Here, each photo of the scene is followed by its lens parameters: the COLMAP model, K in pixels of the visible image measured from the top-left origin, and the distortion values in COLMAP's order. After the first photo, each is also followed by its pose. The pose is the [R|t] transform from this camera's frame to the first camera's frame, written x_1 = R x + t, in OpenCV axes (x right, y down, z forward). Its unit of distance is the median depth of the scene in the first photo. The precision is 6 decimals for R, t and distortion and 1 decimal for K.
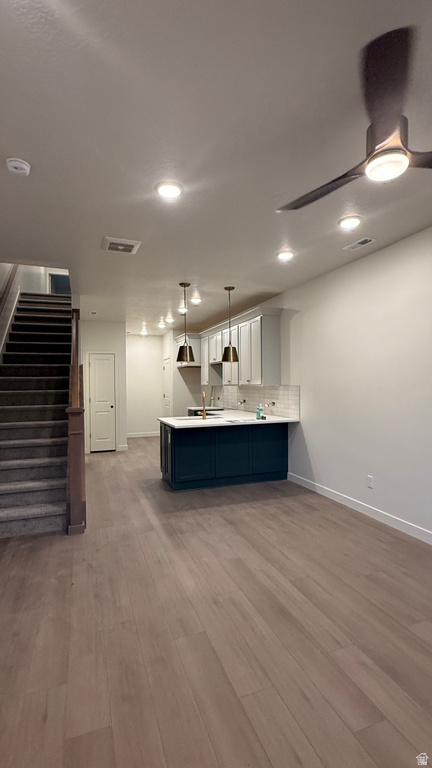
lens RADIAL K [[363.2, 0, 212.1], [0, 363.2, 385.9], [0, 0, 1]] dist [-0.001512, -0.000215]
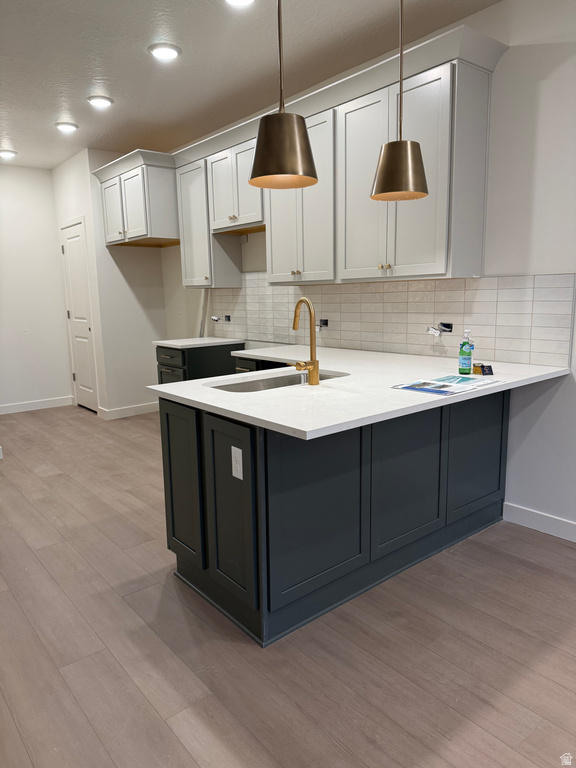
lens RADIAL K [[536.5, 0, 286.1], [0, 536.5, 387.7], [0, 0, 1]] dist [0.052532, -0.049094]
pose [[0.943001, -0.069708, 0.325407, -0.228817], [0.014907, 0.985682, 0.167952, 0.018049], [-0.332456, -0.153528, 0.930539, 0.653245]]
